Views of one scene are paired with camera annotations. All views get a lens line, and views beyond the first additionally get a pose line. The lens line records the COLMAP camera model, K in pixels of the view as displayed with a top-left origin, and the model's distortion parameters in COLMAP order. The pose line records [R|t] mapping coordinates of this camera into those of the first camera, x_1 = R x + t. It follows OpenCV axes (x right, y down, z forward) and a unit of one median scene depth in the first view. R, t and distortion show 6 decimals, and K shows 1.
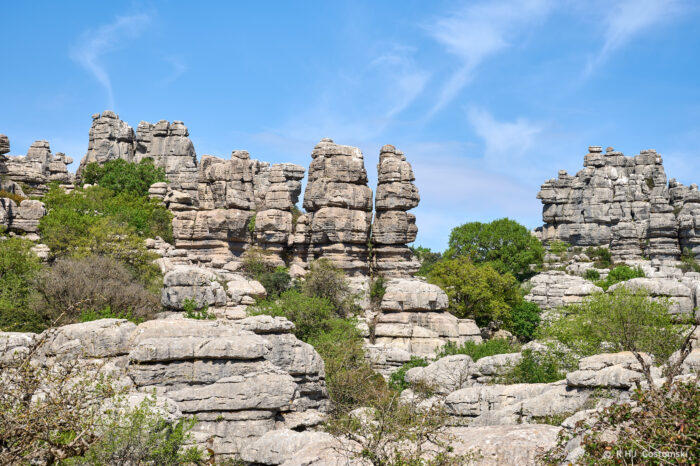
lens RADIAL K [[1436.4, 0, 349.5], [0, 1436.4, 233.1], [0, 0, 1]] dist [-0.024104, 0.000000]
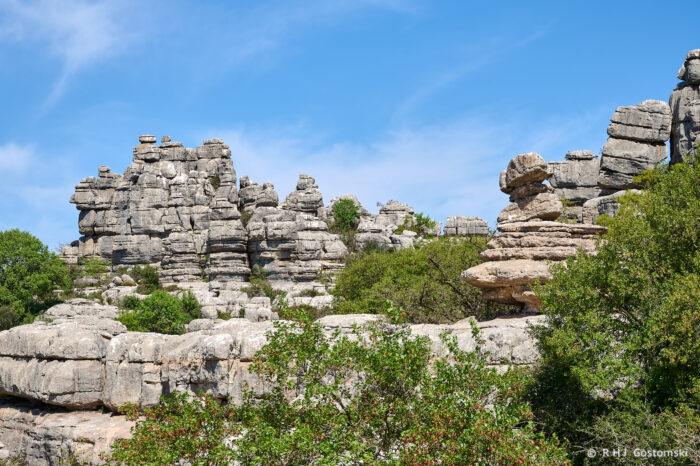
lens RADIAL K [[1262.7, 0, 350.5], [0, 1262.7, 233.3], [0, 0, 1]] dist [0.044664, 0.000000]
pose [[0.983632, -0.011822, 0.179800, 0.158512], [0.013810, 0.999857, -0.009807, 0.000535], [-0.179658, 0.012129, 0.983654, 0.316785]]
